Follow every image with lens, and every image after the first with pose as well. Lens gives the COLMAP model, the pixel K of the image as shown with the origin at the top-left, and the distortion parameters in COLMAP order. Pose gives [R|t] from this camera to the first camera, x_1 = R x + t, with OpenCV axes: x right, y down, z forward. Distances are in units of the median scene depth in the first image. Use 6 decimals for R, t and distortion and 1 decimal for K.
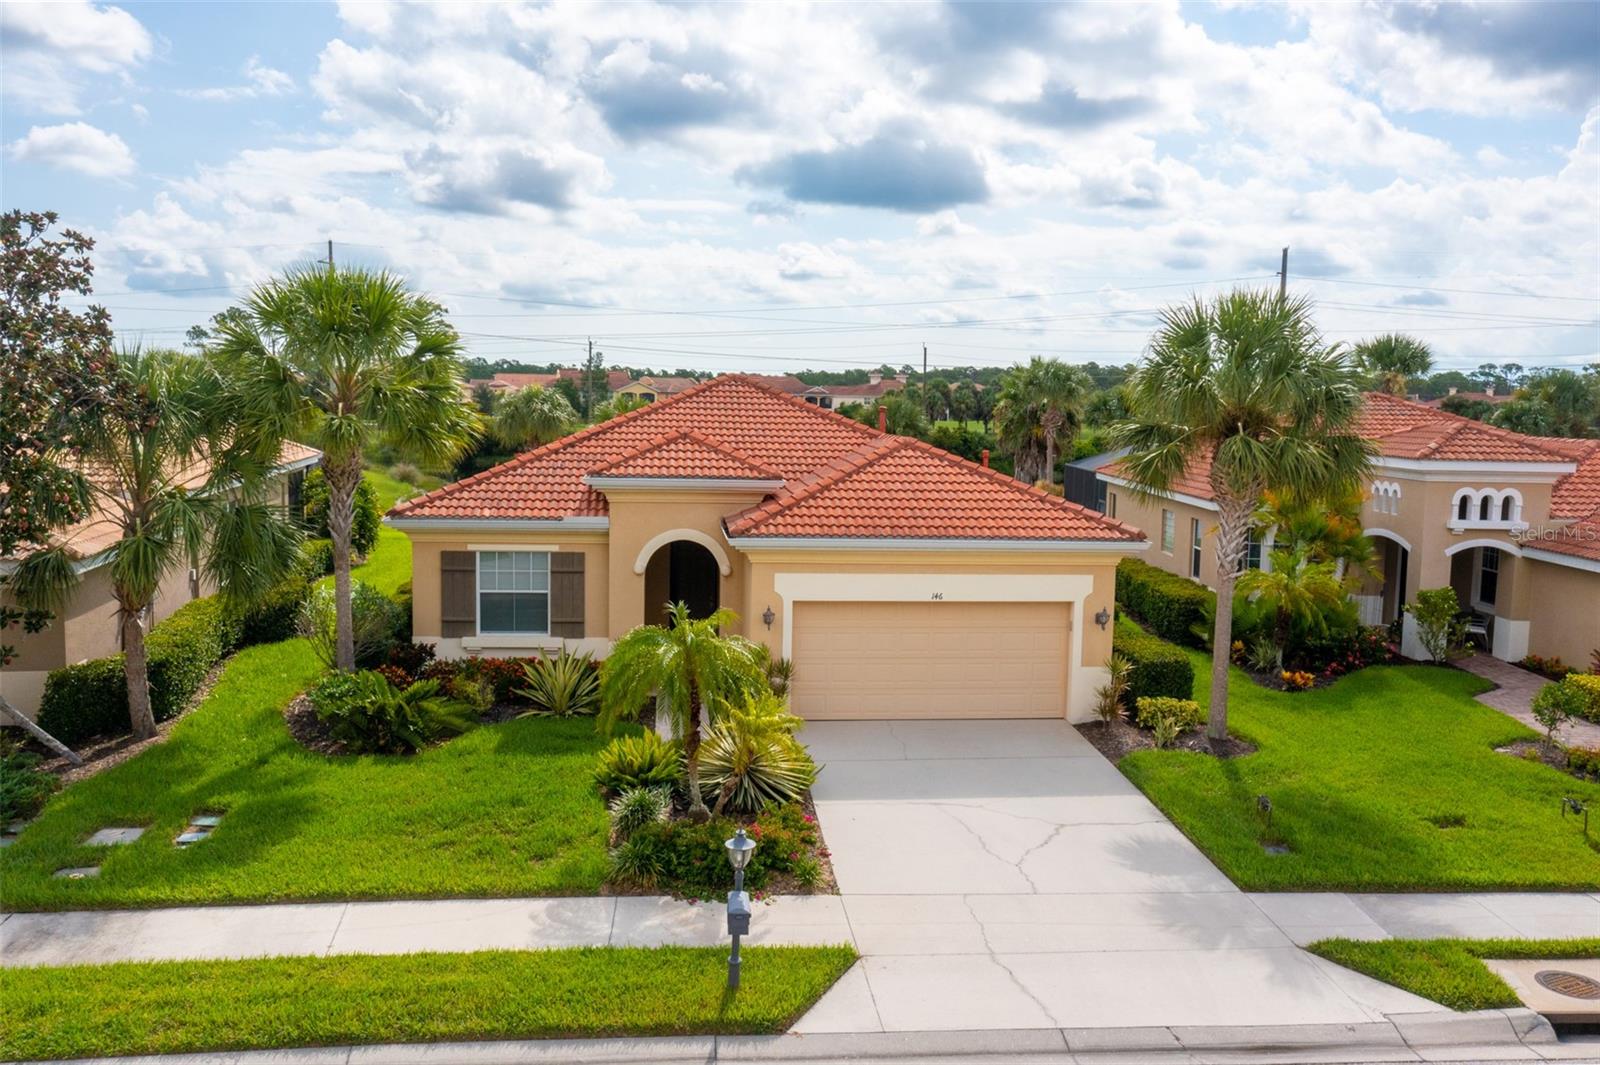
lens RADIAL K [[1300.4, 0, 800.0], [0, 1300.4, 532.5], [0, 0, 1]] dist [0.075459, -0.002716]
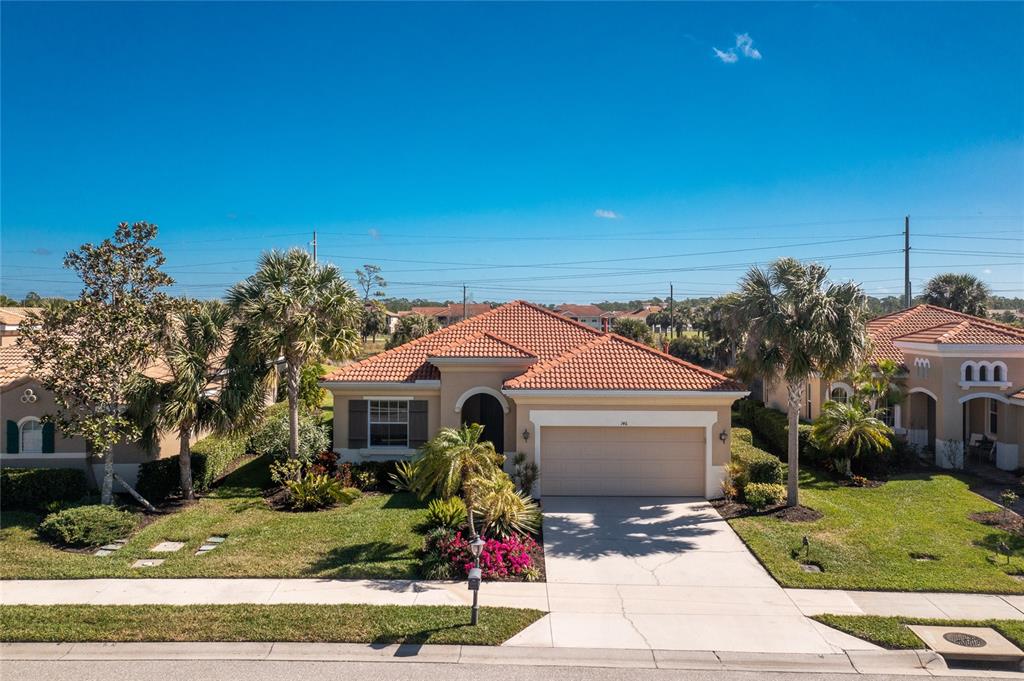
lens RADIAL K [[832.3, 0, 512.0], [0, 832.3, 340.5], [0, 0, 1]] dist [0.075459, -0.002716]
pose [[0.992752, -0.014243, -0.119333, 0.086802], [0.004686, 0.996785, -0.079988, 0.025740], [0.120089, 0.078849, 0.989627, -0.115552]]
